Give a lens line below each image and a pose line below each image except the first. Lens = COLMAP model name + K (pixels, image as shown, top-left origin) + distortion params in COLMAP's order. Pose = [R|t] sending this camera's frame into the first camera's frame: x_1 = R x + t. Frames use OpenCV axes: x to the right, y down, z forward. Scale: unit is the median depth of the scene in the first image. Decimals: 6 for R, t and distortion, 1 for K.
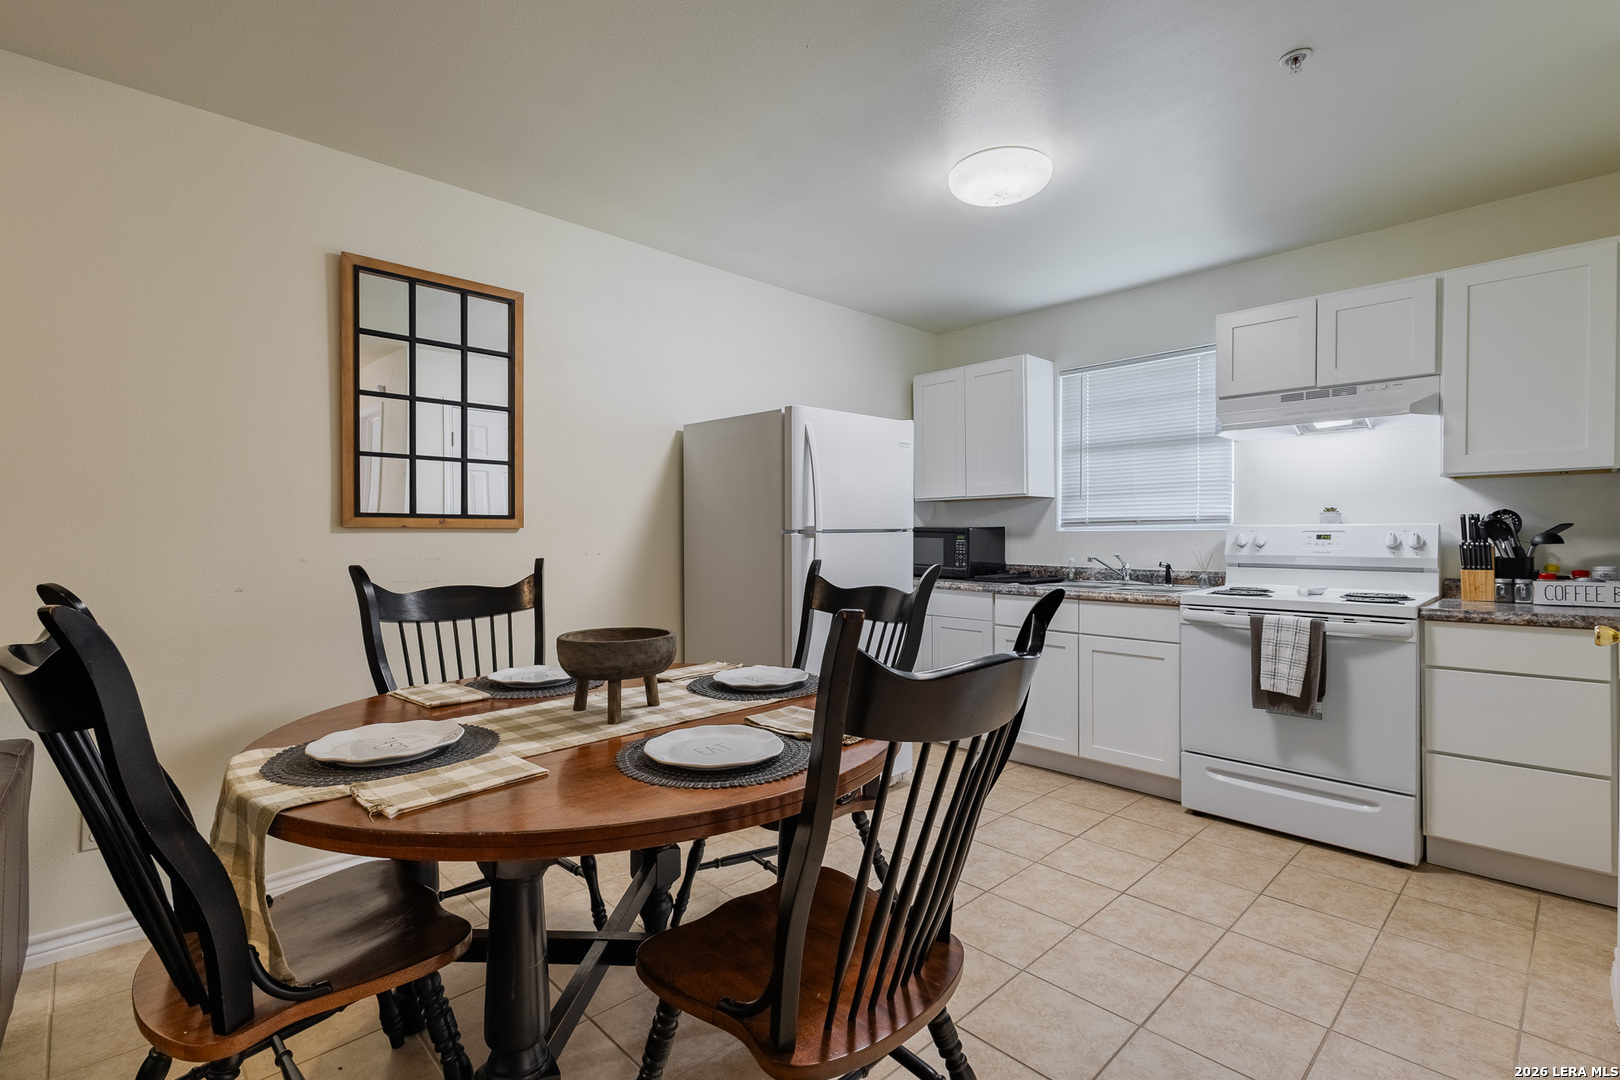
lens RADIAL K [[734.2, 0, 810.0], [0, 734.2, 540.0], [0, 0, 1]] dist [0.004177, 0.000047]
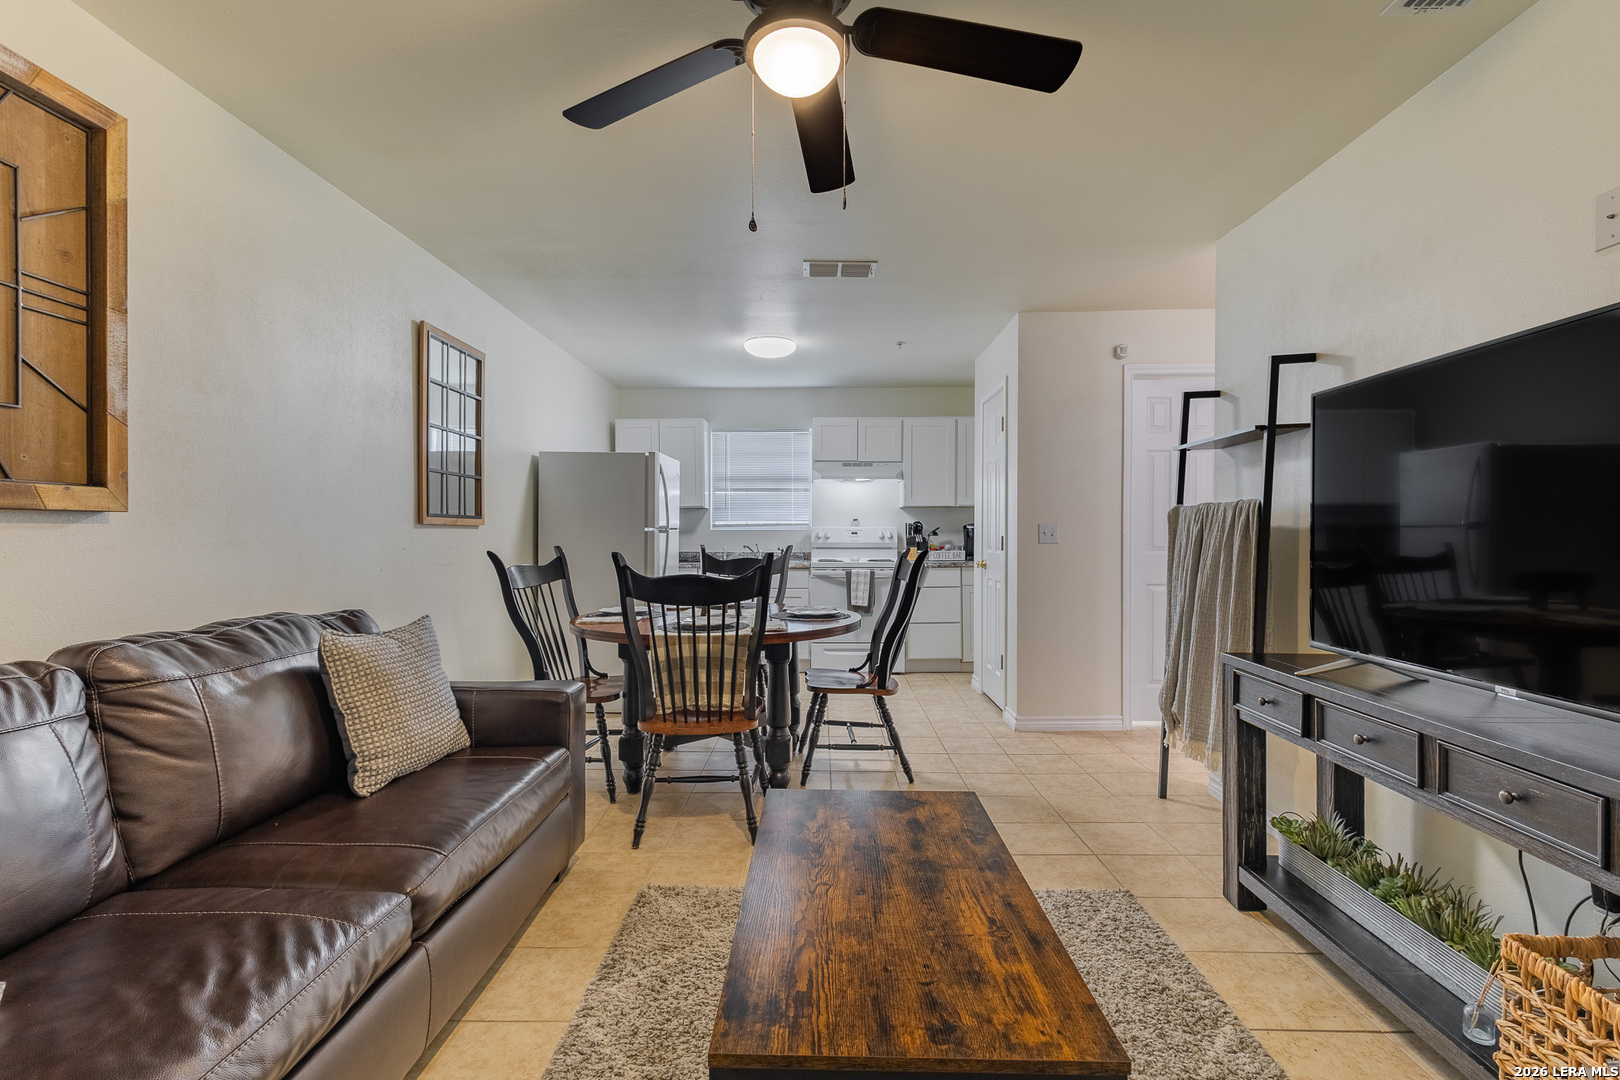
lens RADIAL K [[734.2, 0, 810.0], [0, 734.2, 540.0], [0, 0, 1]] dist [0.004177, 0.000047]
pose [[0.711419, -0.004207, 0.702755, -0.930769], [0.006707, 0.999977, -0.000803, 0.017097], [-0.702736, 0.005285, 0.711431, -0.408159]]
